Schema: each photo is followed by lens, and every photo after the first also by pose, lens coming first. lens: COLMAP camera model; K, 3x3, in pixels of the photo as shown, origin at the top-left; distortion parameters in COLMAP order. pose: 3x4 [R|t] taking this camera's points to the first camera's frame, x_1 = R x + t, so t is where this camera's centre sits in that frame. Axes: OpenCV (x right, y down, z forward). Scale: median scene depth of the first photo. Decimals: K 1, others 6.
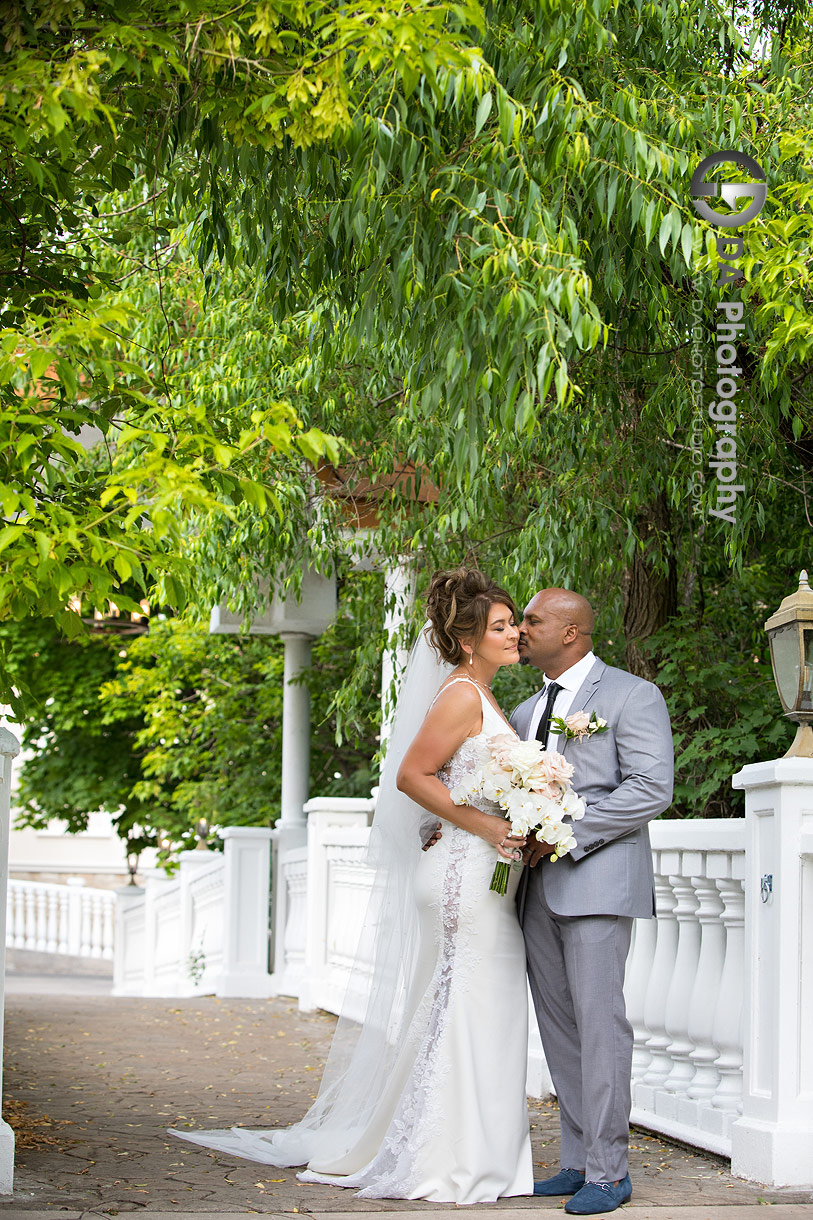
lens RADIAL K [[2324.5, 0, 406.5], [0, 2324.5, 610.0], [0, 0, 1]] dist [-0.307427, 0.185902]
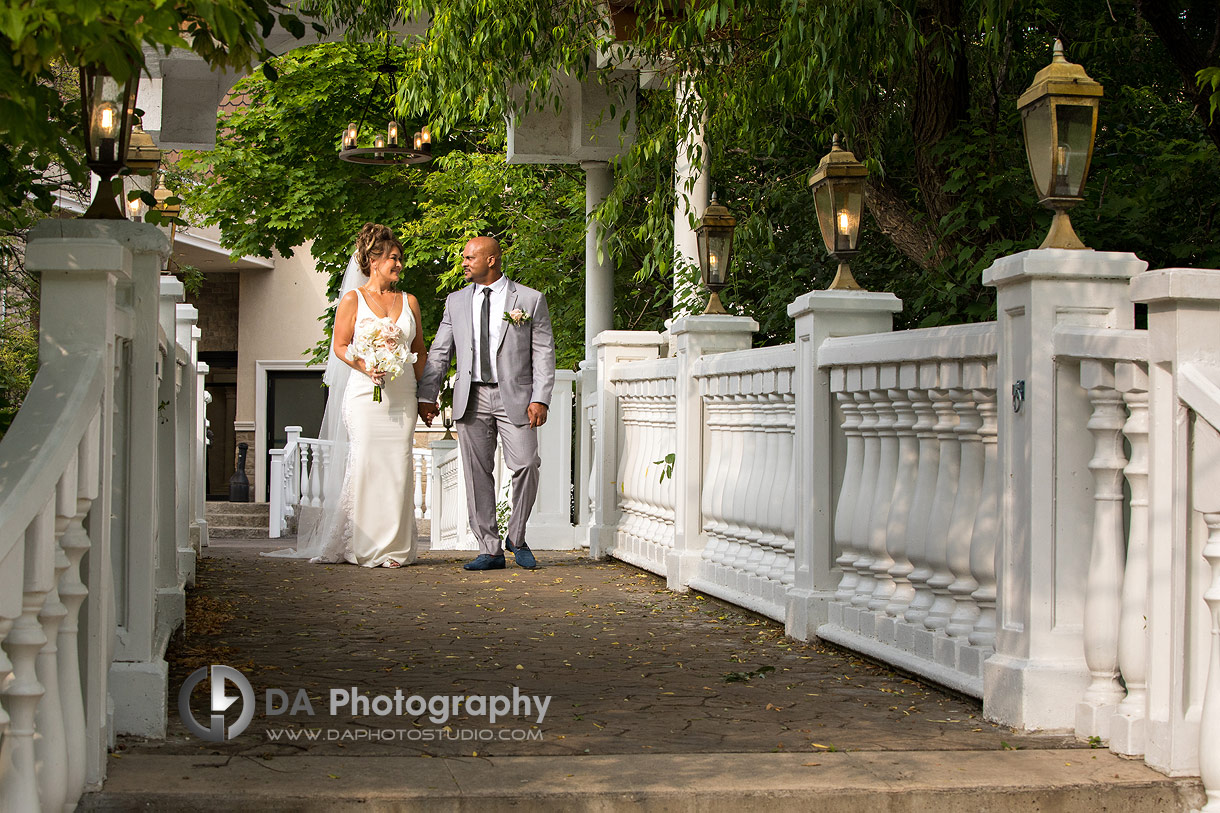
lens RADIAL K [[2423.1, 0, 610.0], [0, 2423.1, 406.5], [0, 0, 1]] dist [-0.299084, 0.098132]
pose [[0.997867, -0.011861, -0.064197, 0.037595], [0.018371, 0.994637, 0.101778, 0.017588], [0.062646, -0.102741, 0.992734, 0.041324]]
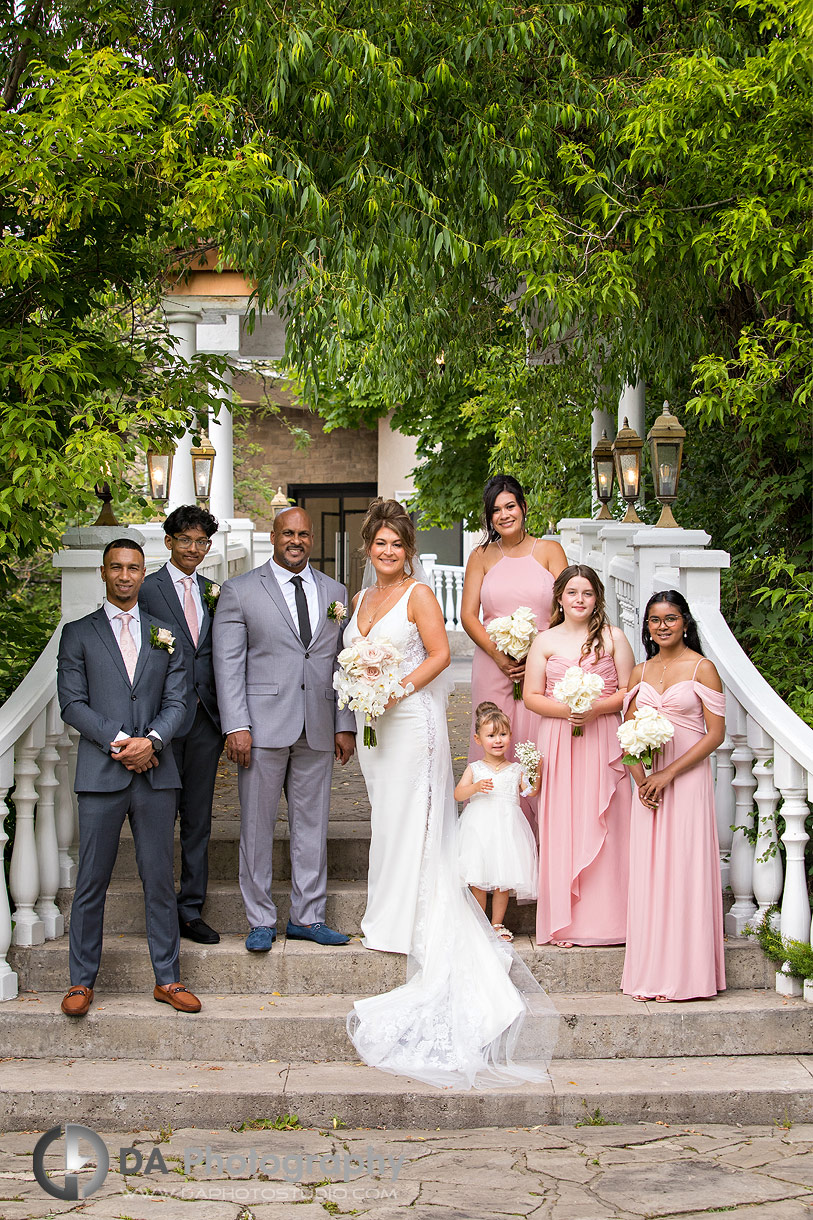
lens RADIAL K [[2423.1, 0, 406.5], [0, 2423.1, 610.0], [0, 0, 1]] dist [-0.299084, 0.098132]
pose [[0.976410, -0.017866, -0.215183, 0.224491], [0.047481, 0.989944, 0.133255, -0.064862], [0.210639, -0.140329, 0.967439, -0.366403]]
